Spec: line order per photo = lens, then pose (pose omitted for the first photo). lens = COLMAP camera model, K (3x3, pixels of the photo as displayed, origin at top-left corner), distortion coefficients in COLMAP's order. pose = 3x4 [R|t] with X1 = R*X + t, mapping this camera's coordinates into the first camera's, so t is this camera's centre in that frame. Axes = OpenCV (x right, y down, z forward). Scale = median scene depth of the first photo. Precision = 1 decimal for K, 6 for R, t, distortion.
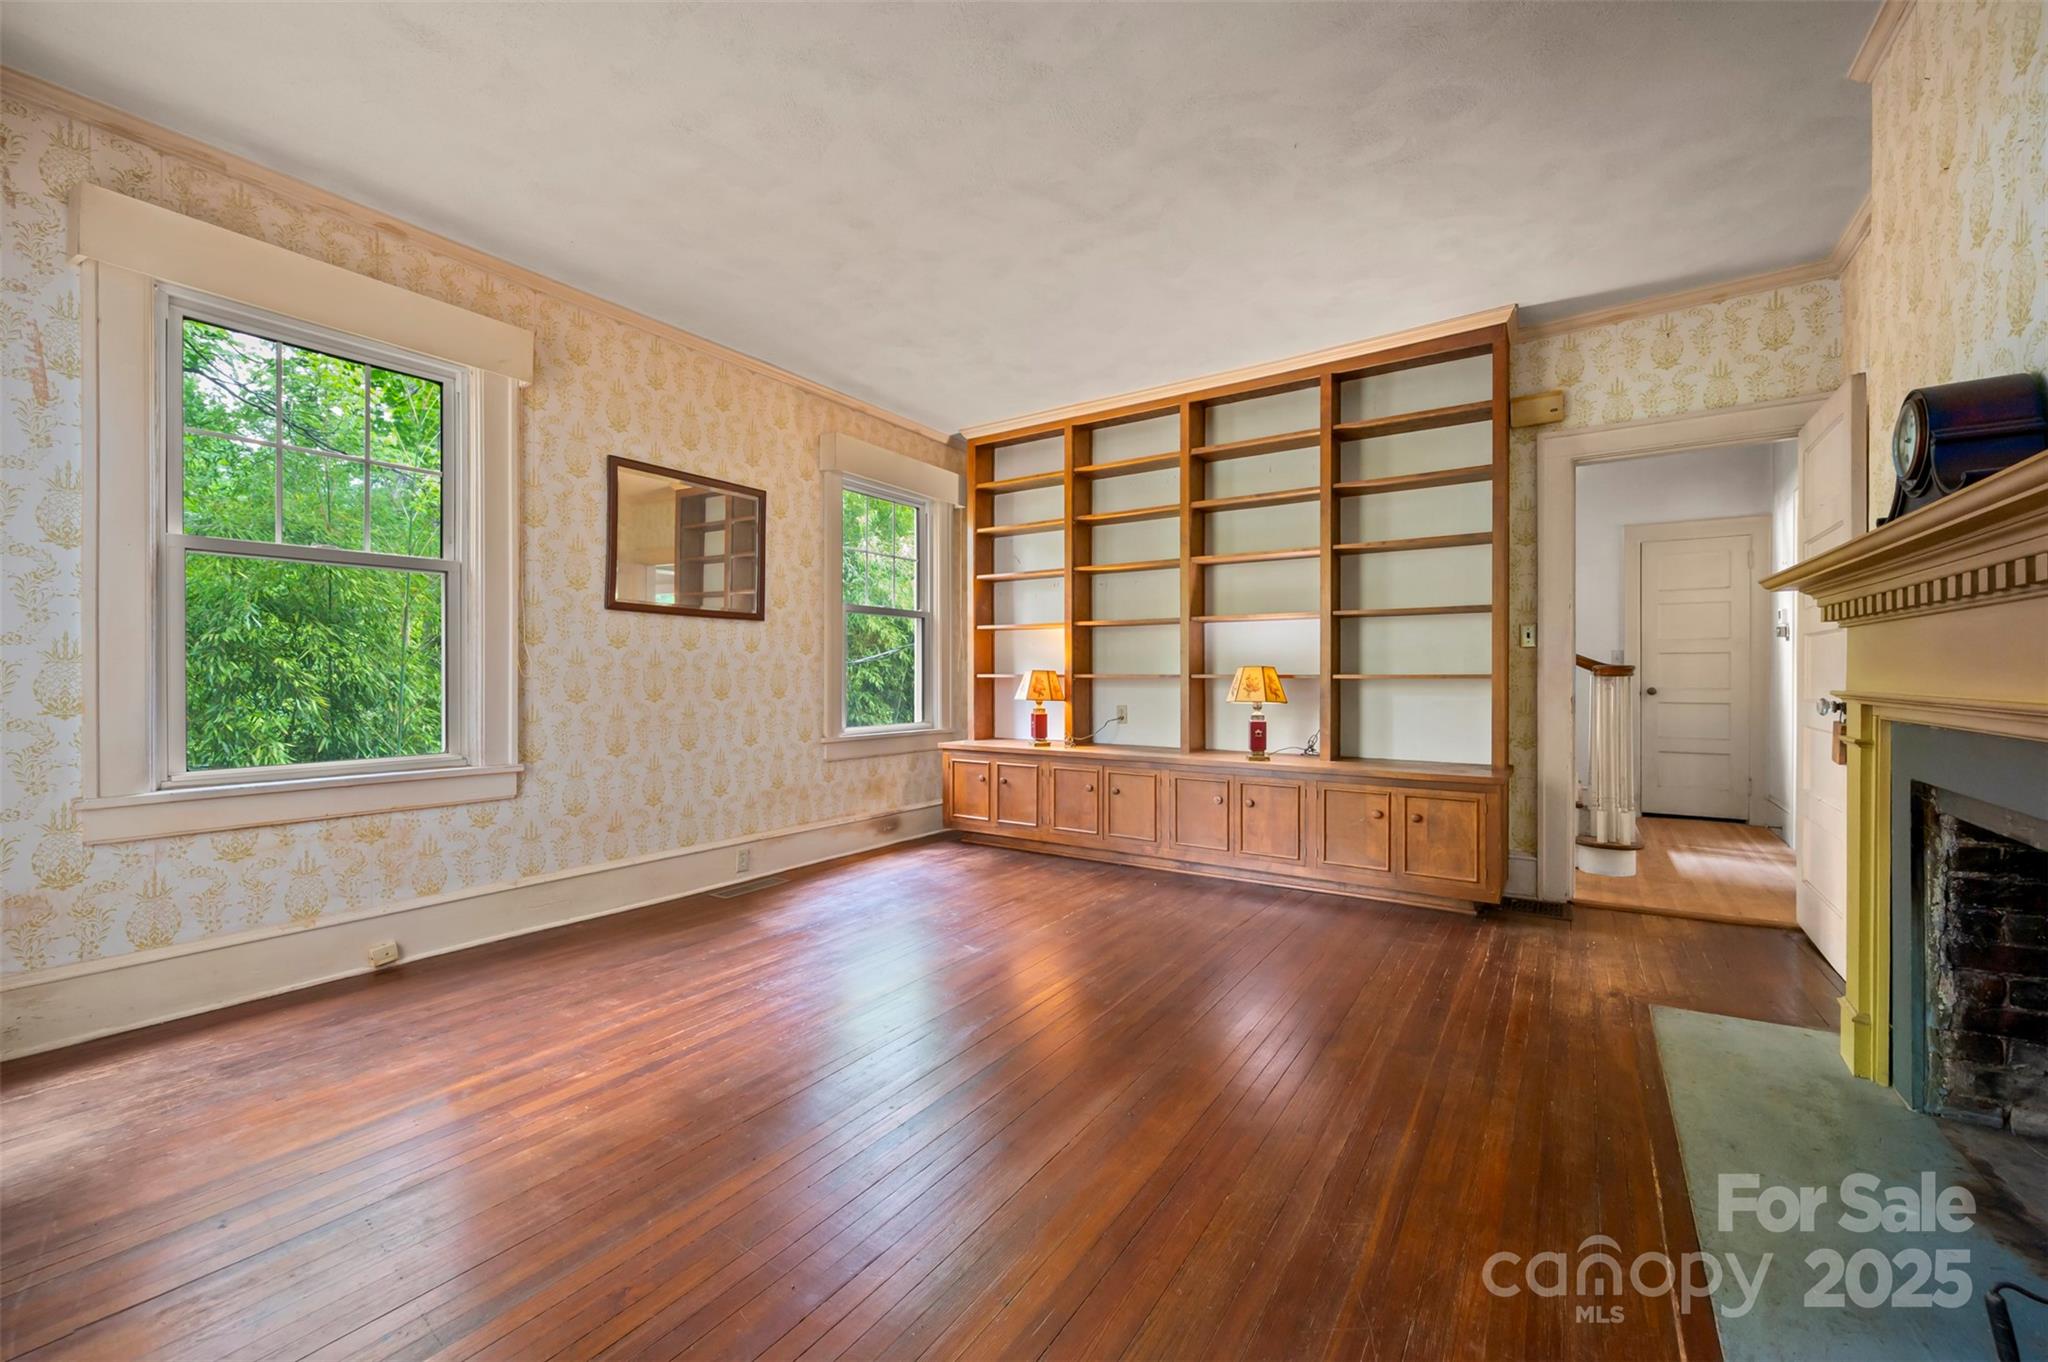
lens RADIAL K [[812.6, 0, 1023.9], [0, 812.6, 677.9], [0, 0, 1]] dist [-0.001195, -0.000091]
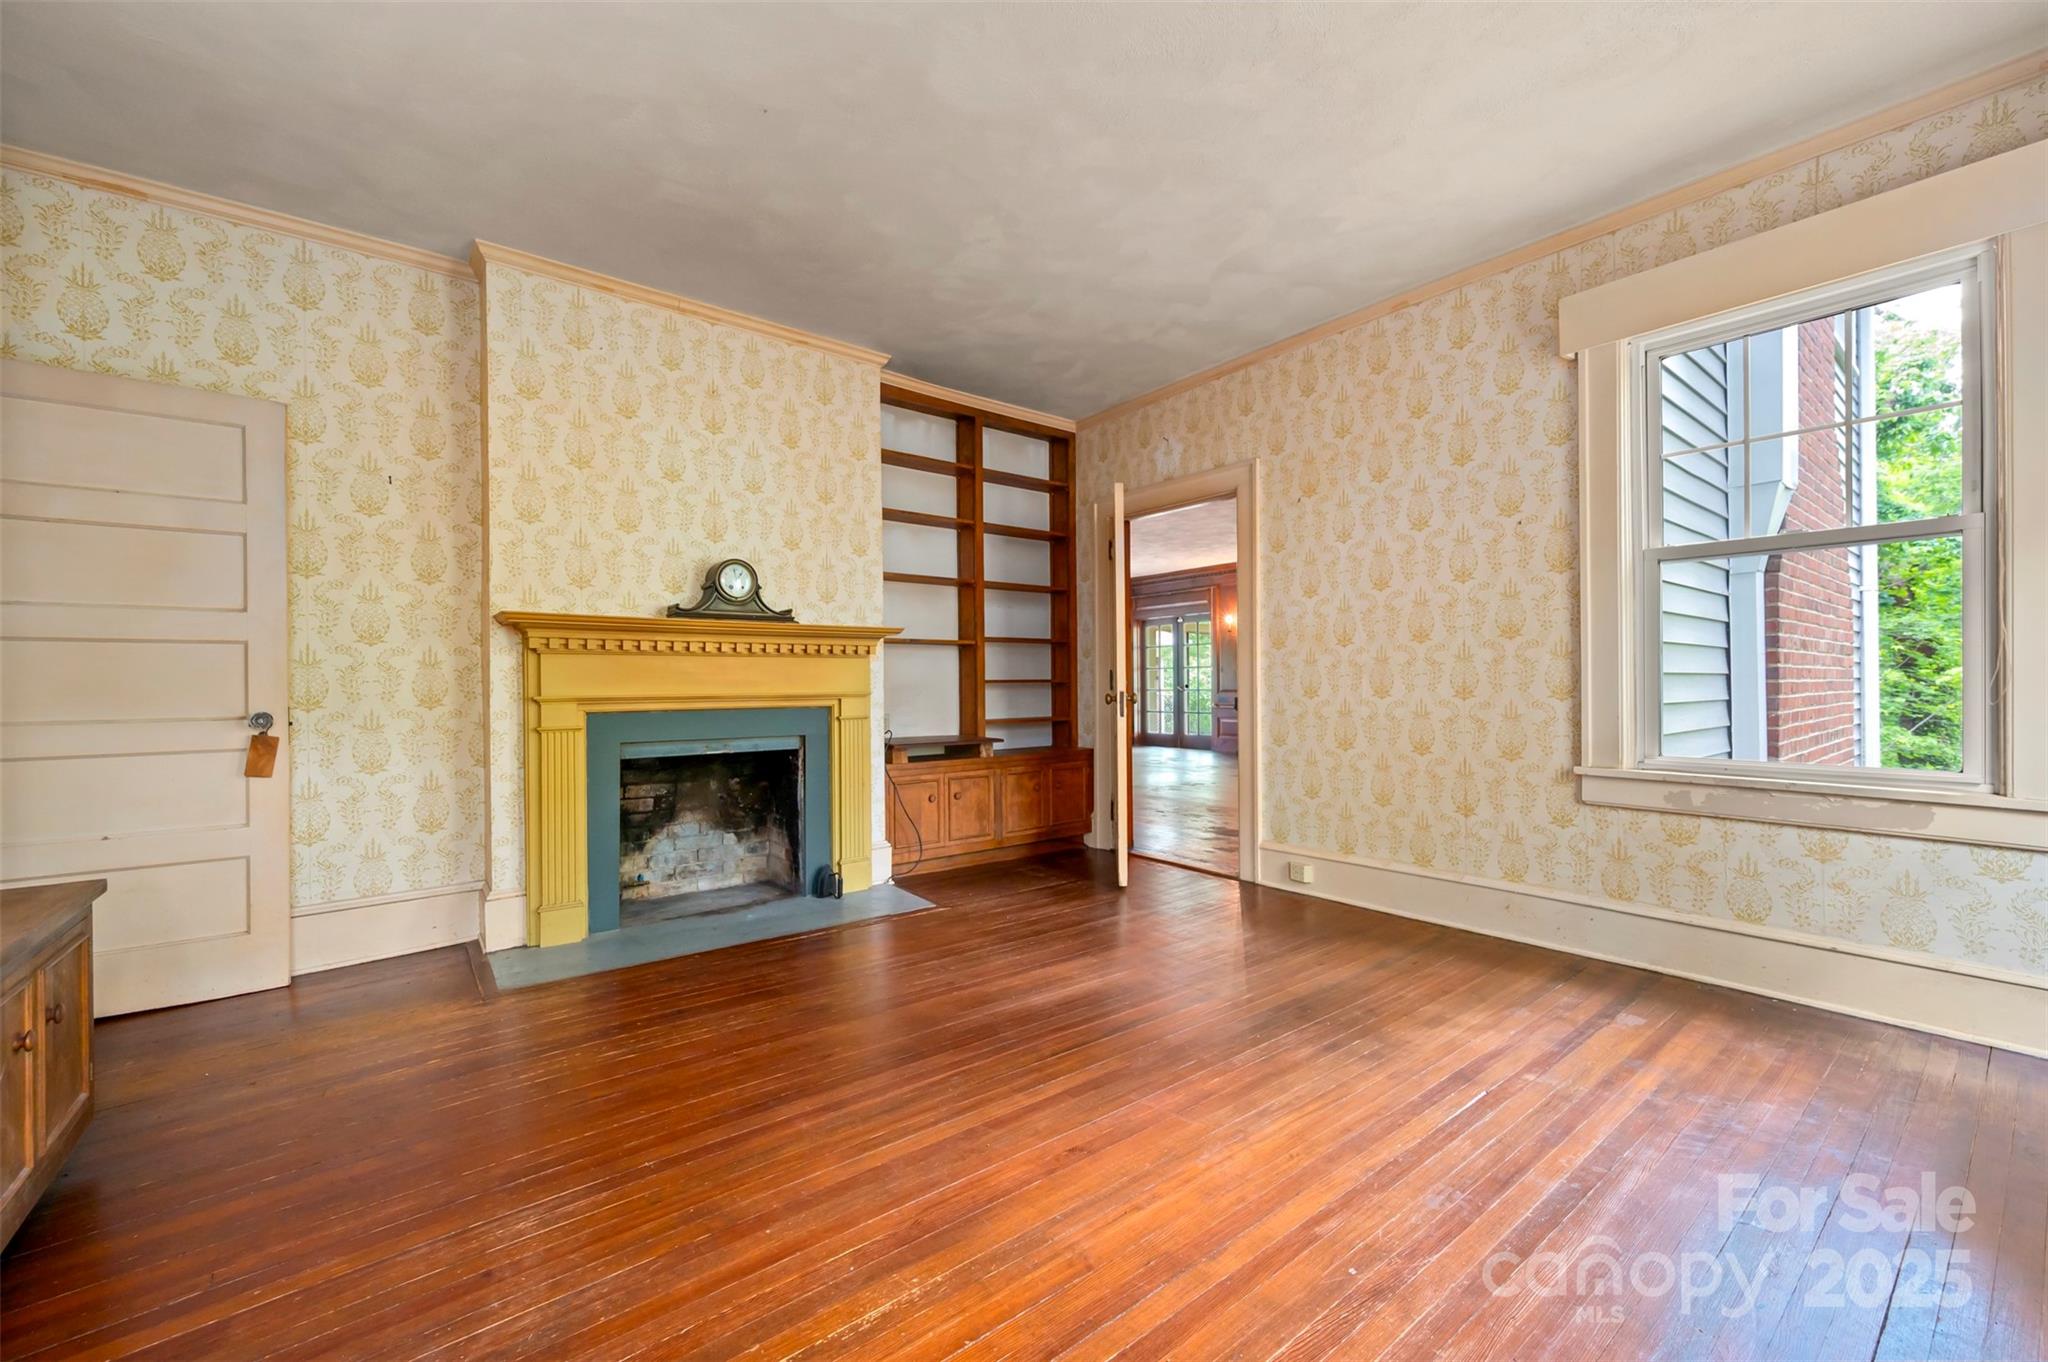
lens RADIAL K [[812.6, 0, 1023.1], [0, 812.6, 682.6], [0, 0, 1]] dist [-0.001195, -0.000091]
pose [[-0.950860, 0.010048, 0.309457, -0.257382], [0.010320, 0.999946, -0.000760, 0.000932], [-0.309448, 0.002471, -0.950913, 2.043842]]
